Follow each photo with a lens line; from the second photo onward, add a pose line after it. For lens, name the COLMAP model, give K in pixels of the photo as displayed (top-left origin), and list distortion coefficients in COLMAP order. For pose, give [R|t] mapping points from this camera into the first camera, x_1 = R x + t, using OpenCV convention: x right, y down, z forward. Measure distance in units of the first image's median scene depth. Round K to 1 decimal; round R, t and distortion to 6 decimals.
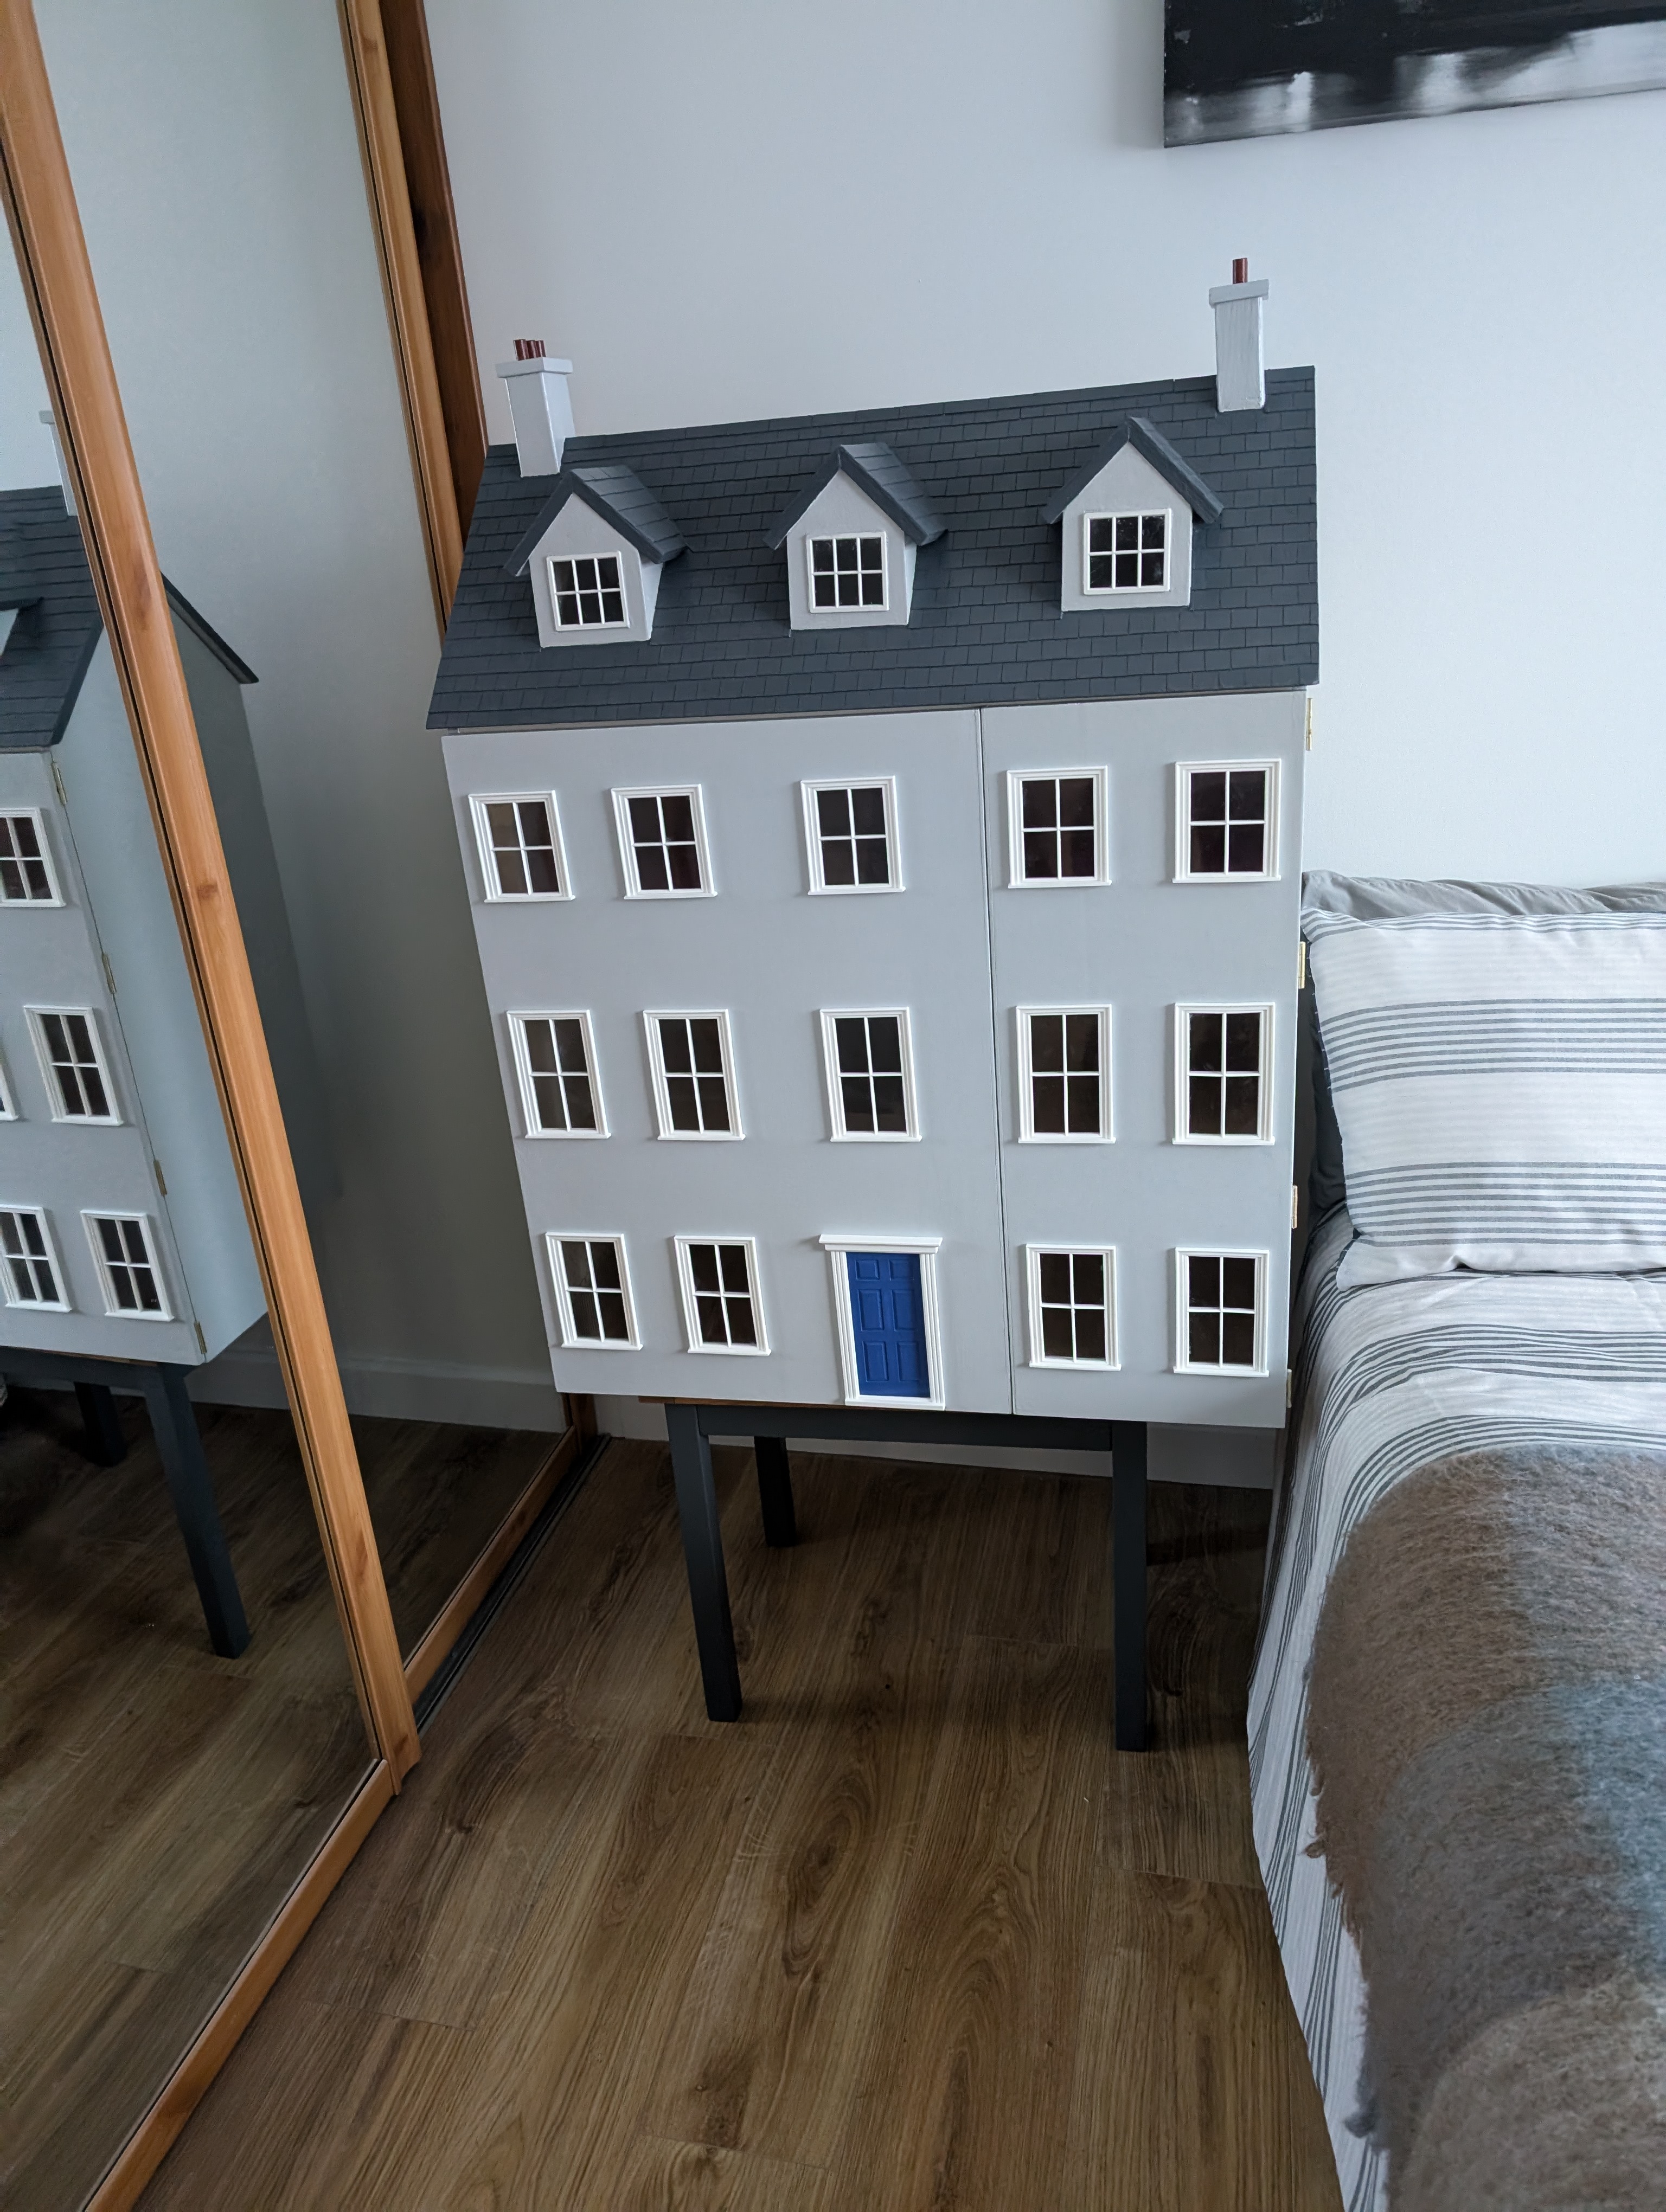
lens RADIAL K [[1621.8, 0, 841.1], [0, 1621.8, 1112.1], [0, 0, 1]] dist [0.009416, -0.005725]
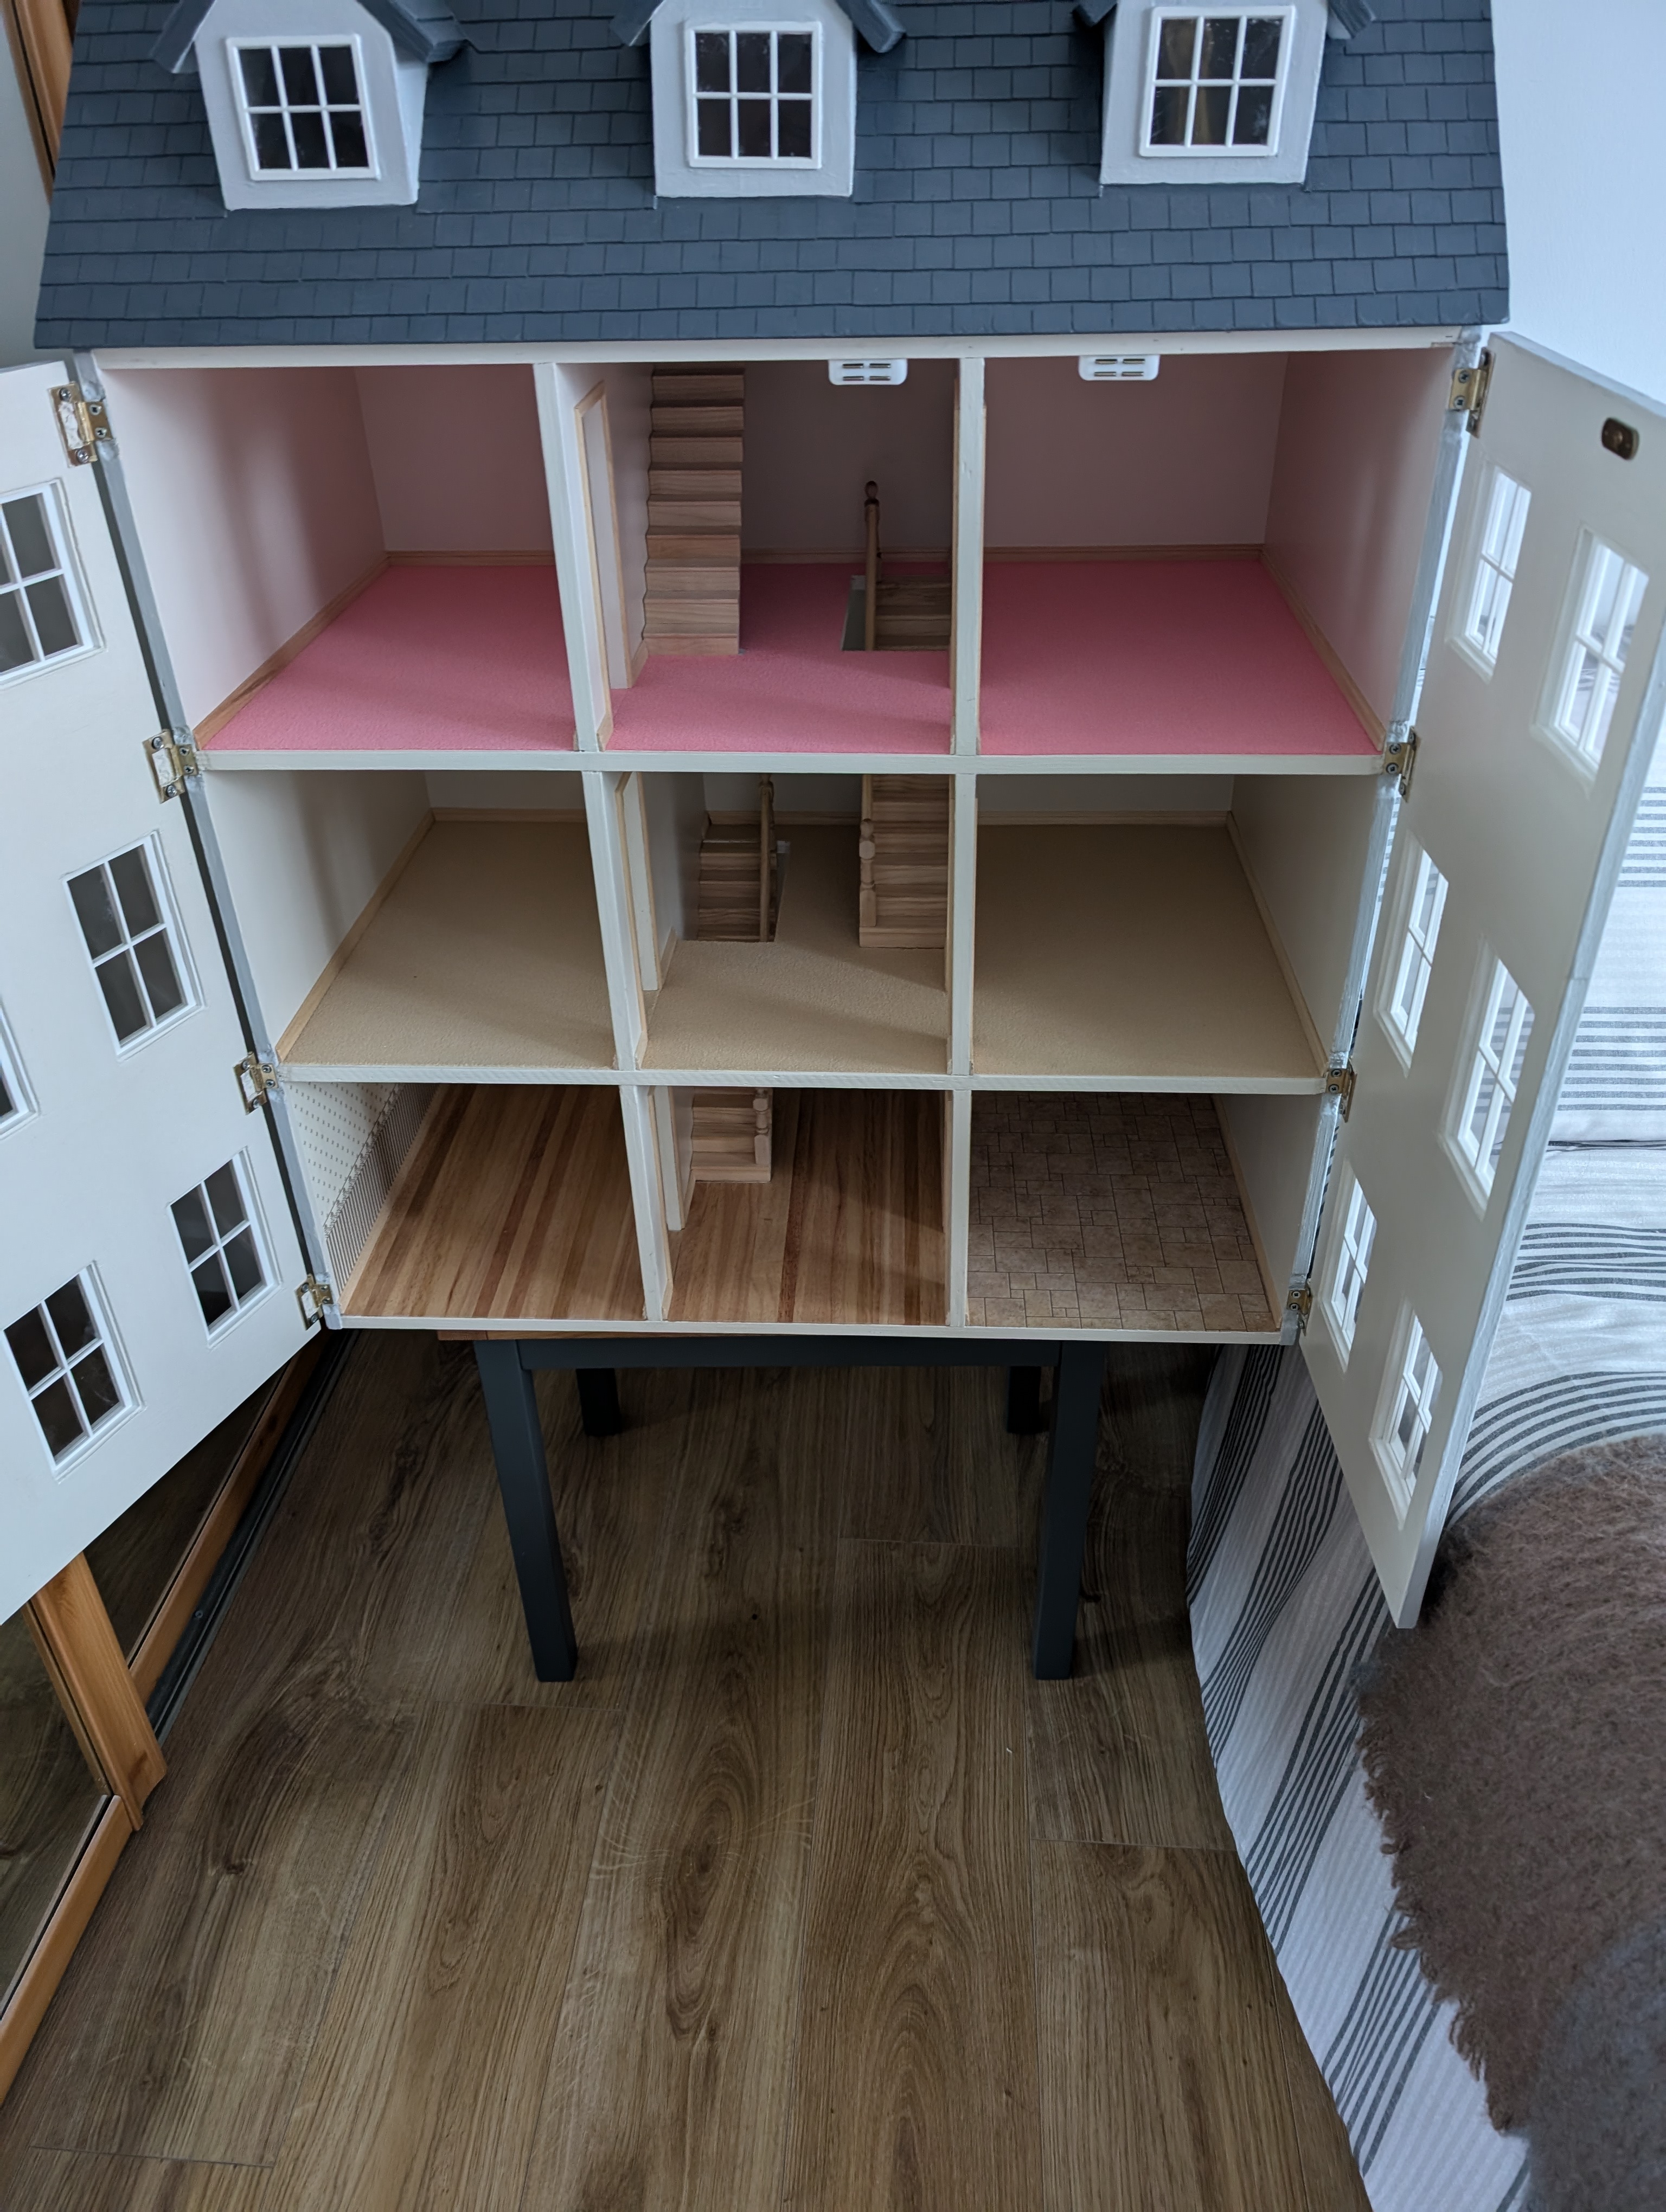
lens RADIAL K [[1621.8, 0, 841.1], [0, 1621.8, 1112.1], [0, 0, 1]] dist [0.009416, -0.005725]
pose [[0.985175, -0.039720, 0.166888, -0.066960], [0.008439, 0.982870, 0.184108, -0.060799], [-0.171342, -0.179970, 0.968635, 0.286843]]
